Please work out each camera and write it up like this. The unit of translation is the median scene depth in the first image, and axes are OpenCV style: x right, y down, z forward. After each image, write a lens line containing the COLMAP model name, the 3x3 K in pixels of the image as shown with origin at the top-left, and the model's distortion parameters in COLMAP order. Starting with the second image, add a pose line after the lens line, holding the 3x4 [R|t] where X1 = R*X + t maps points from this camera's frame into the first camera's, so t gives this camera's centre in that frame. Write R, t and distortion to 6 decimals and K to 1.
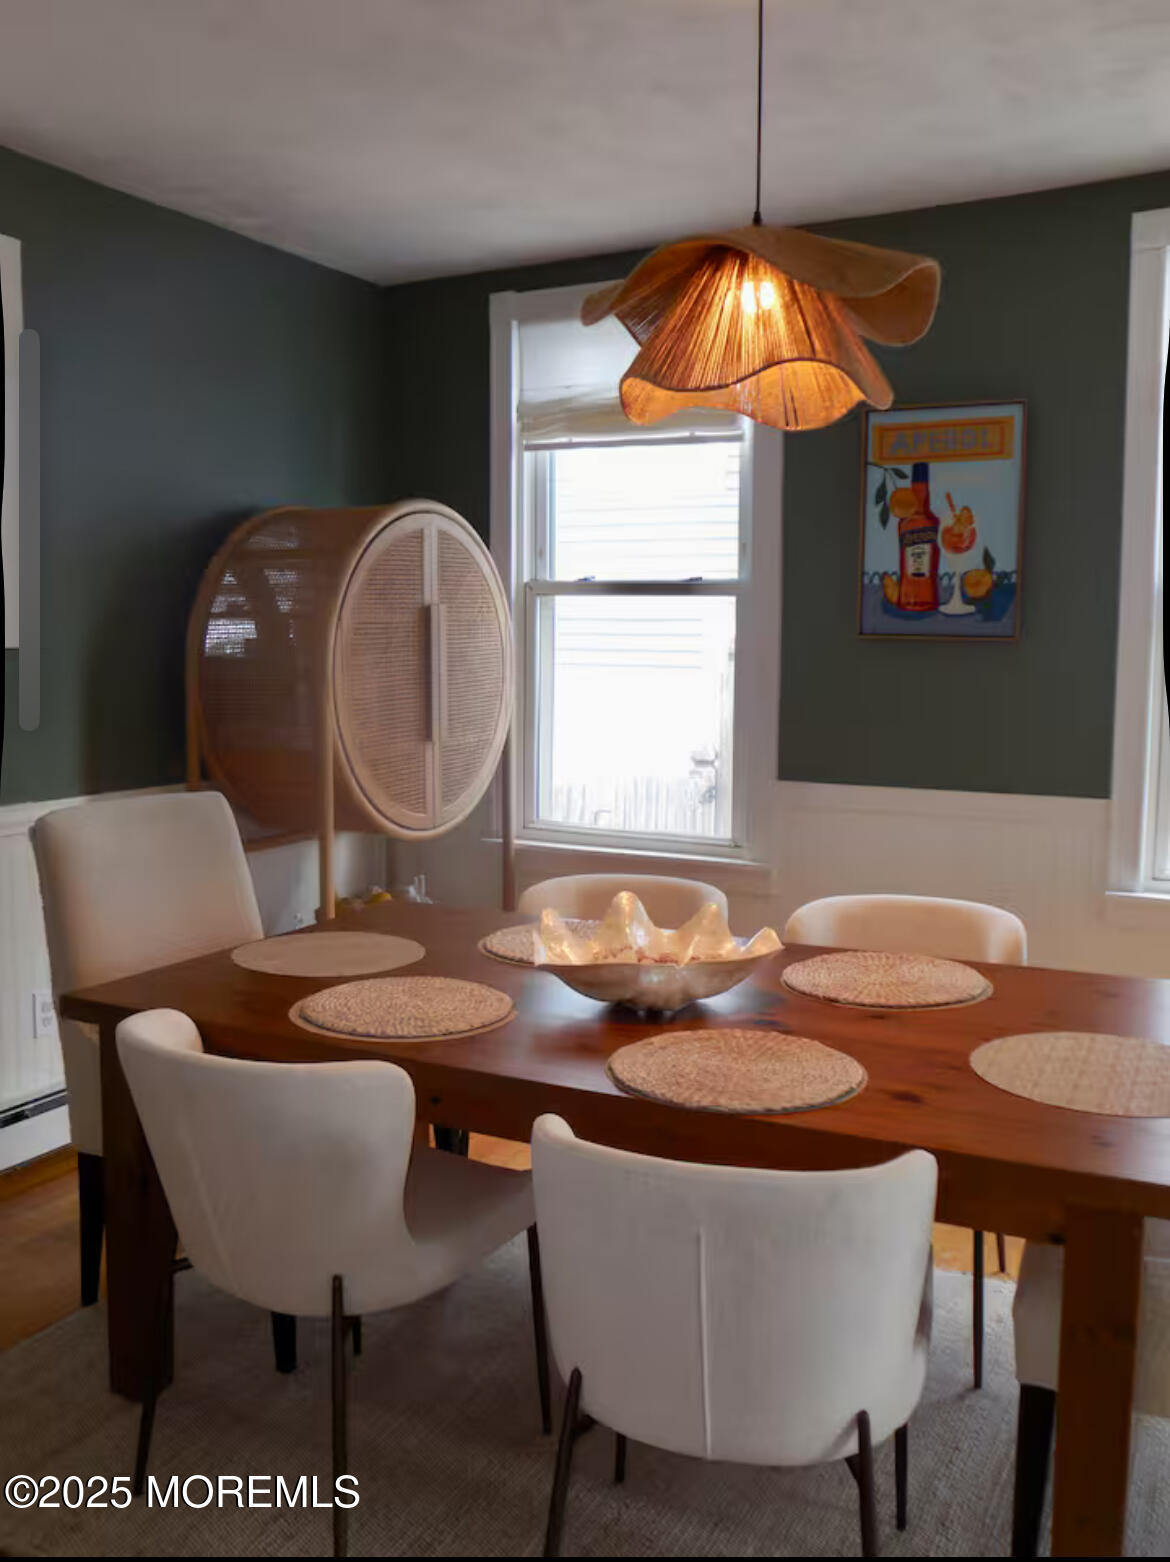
lens RADIAL K [[1413.2, 0, 585.4], [0, 1413.2, 776.0], [0, 0, 1]] dist [0.000262, 0.009534]
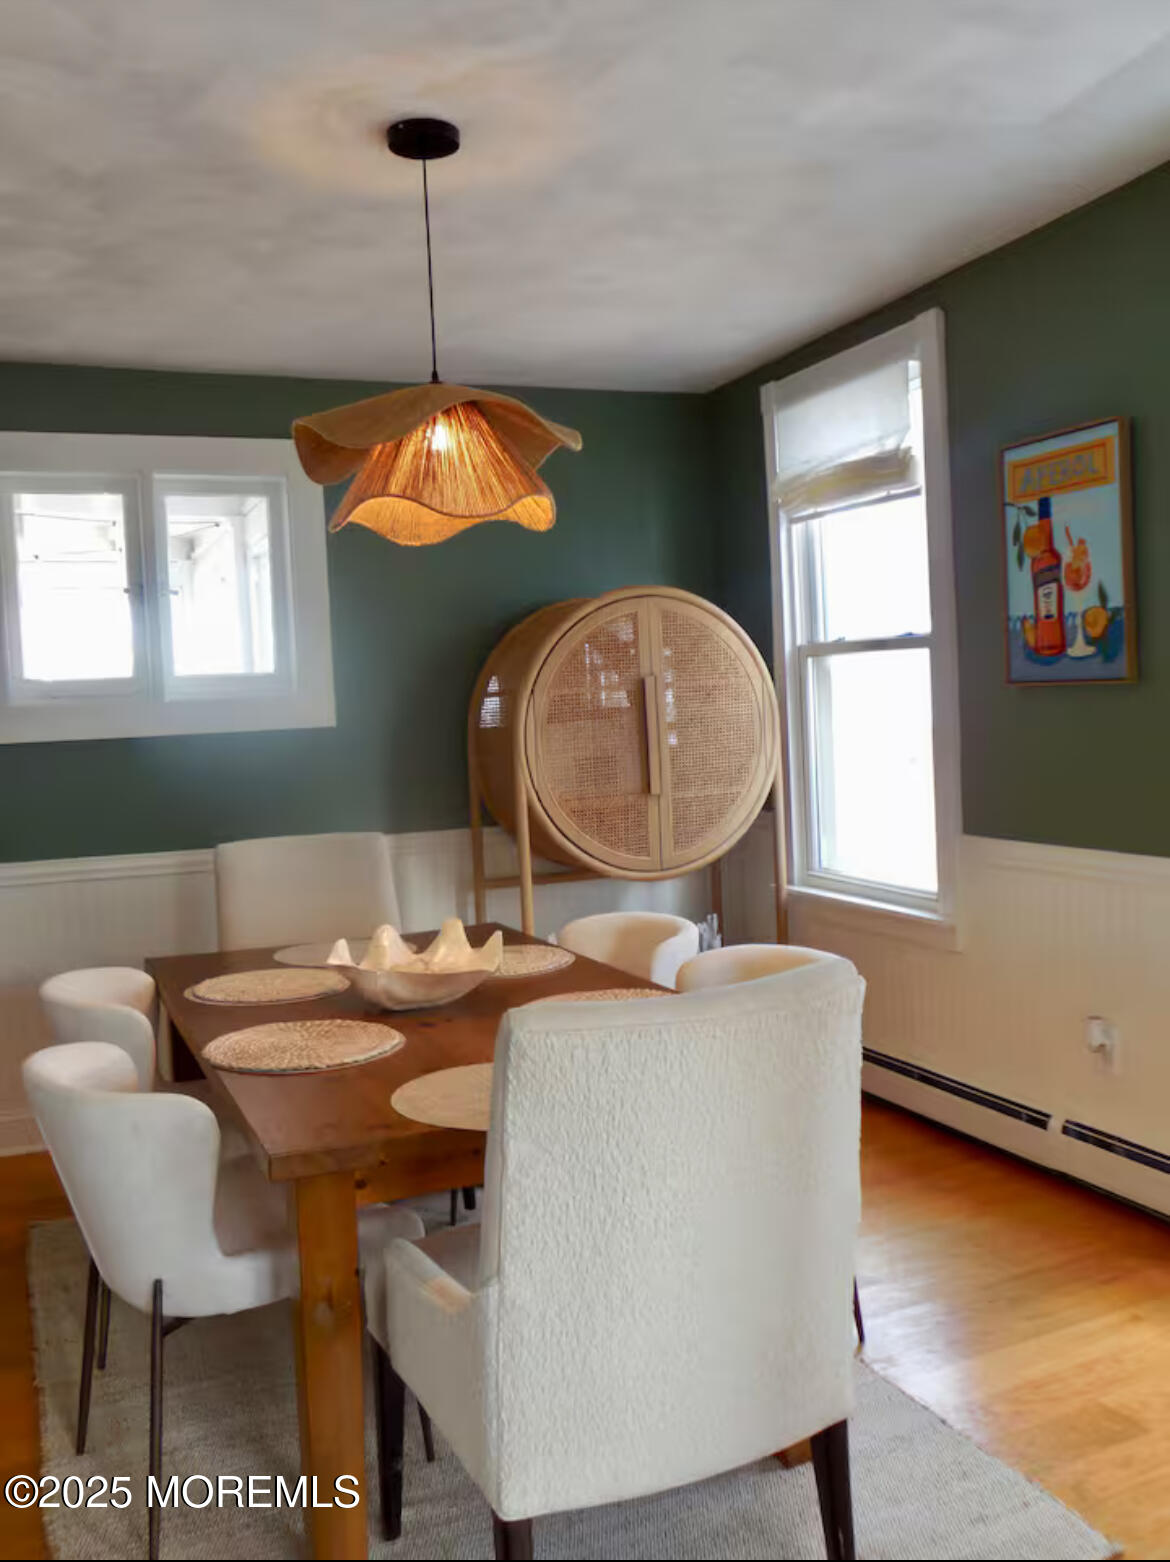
lens RADIAL K [[1413.2, 0, 583.1], [0, 1413.2, 781.2], [0, 0, 1]] dist [0.000262, 0.009534]
pose [[0.764998, -0.007649, -0.643987, 0.602057], [-0.009932, 0.999670, -0.023671, -0.008460], [0.643956, 0.024505, 0.764670, 0.090773]]
